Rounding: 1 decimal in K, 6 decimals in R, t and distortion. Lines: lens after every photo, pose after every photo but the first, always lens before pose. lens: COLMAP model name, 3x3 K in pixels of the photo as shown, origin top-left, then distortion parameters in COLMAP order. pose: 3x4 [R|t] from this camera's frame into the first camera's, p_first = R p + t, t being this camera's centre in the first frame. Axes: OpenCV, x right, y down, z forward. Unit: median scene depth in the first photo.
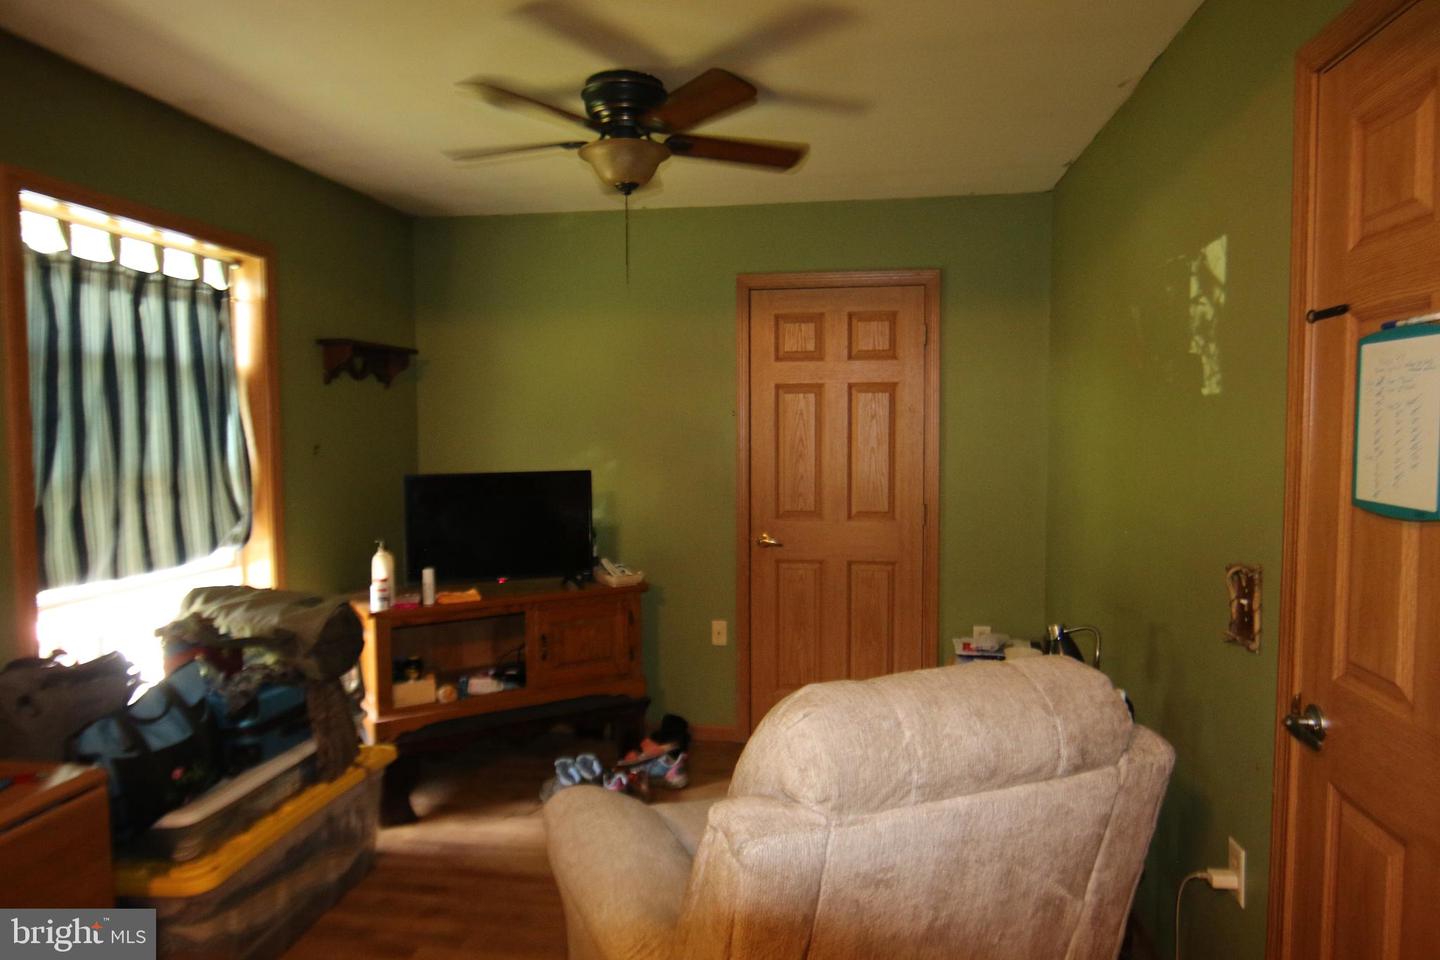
lens RADIAL K [[920.7, 0, 718.7], [0, 920.7, 478.4], [0, 0, 1]] dist [-0.004418, 0.000692]
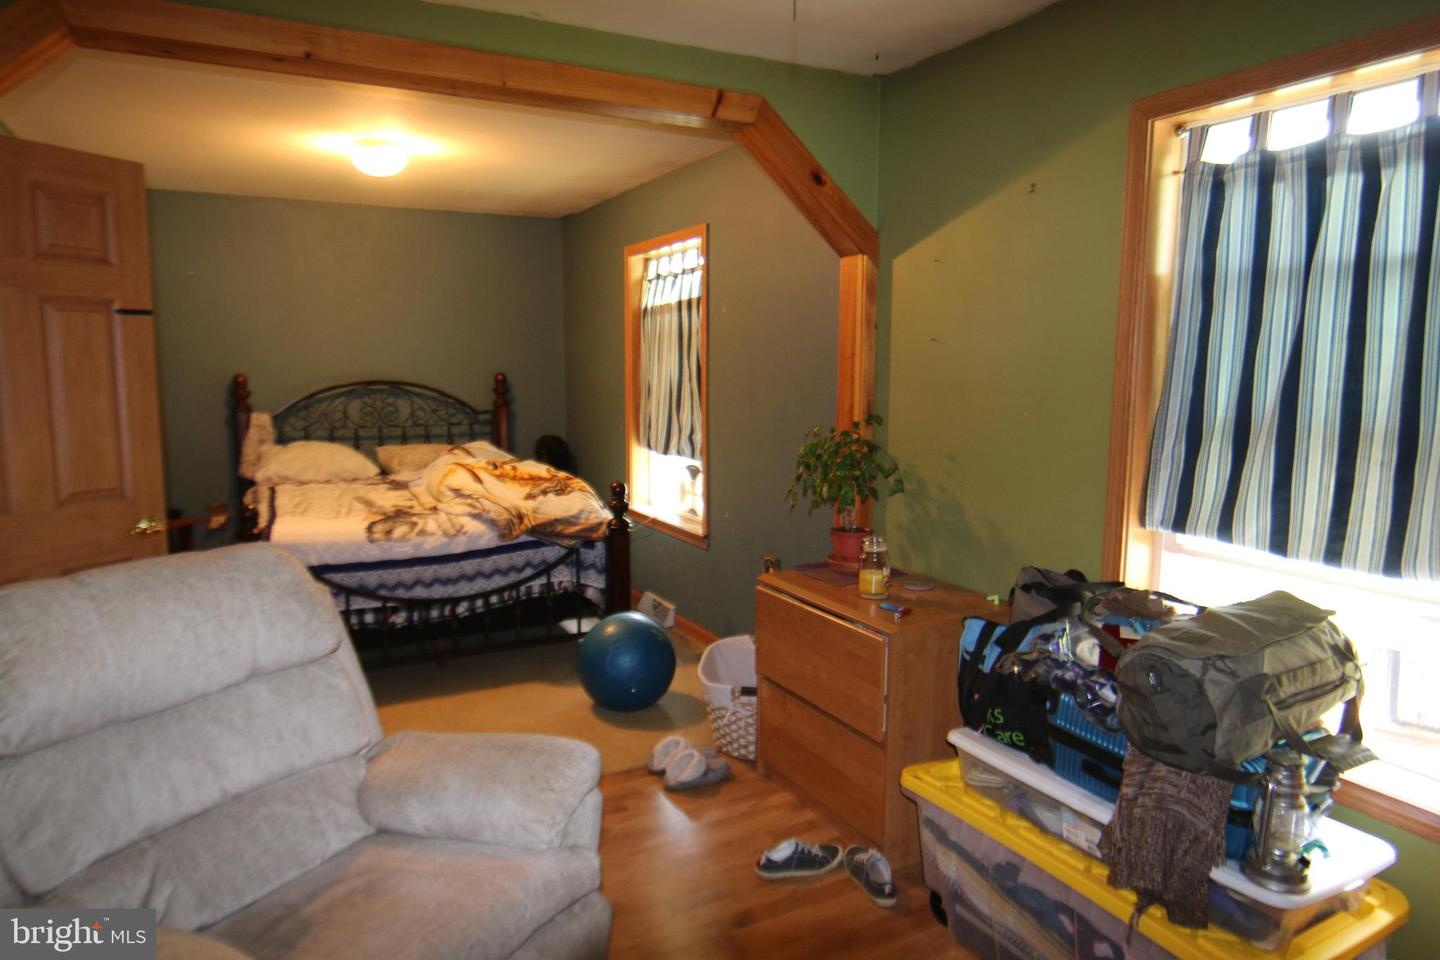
lens RADIAL K [[920.7, 0, 717.0], [0, 920.7, 479.6], [0, 0, 1]] dist [-0.004418, 0.000692]
pose [[-0.797759, 0.089266, -0.596332, 0.204442], [-0.030121, 0.981846, 0.187270, -0.090979], [0.602223, 0.167359, -0.780588, 1.358447]]
